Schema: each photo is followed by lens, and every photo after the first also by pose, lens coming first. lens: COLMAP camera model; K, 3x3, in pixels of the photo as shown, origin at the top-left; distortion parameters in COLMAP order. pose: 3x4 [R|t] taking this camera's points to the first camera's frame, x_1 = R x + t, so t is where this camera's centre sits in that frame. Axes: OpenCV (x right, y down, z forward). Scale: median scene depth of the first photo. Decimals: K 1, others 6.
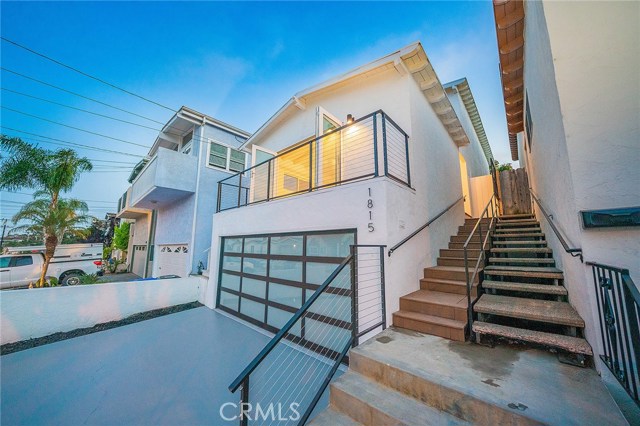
lens RADIAL K [[220.5, 0, 320.0], [0, 220.5, 213.0], [0, 0, 1]] dist [0.000073, -0.000004]
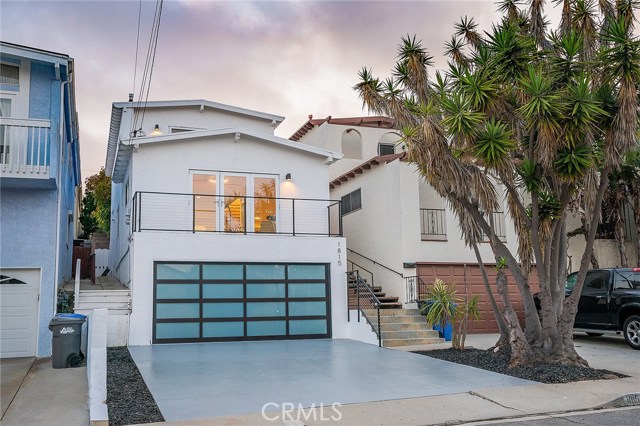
lens RADIAL K [[679.0, 0, 320.0], [0, 679.0, 213.0], [0, 0, 1]] dist [-0.014797, -0.006733]
pose [[0.451774, 0.111589, 0.885126, -3.217964], [-0.118384, 0.990871, -0.064497, 0.021701], [-0.884243, -0.075646, 0.460860, -0.962024]]
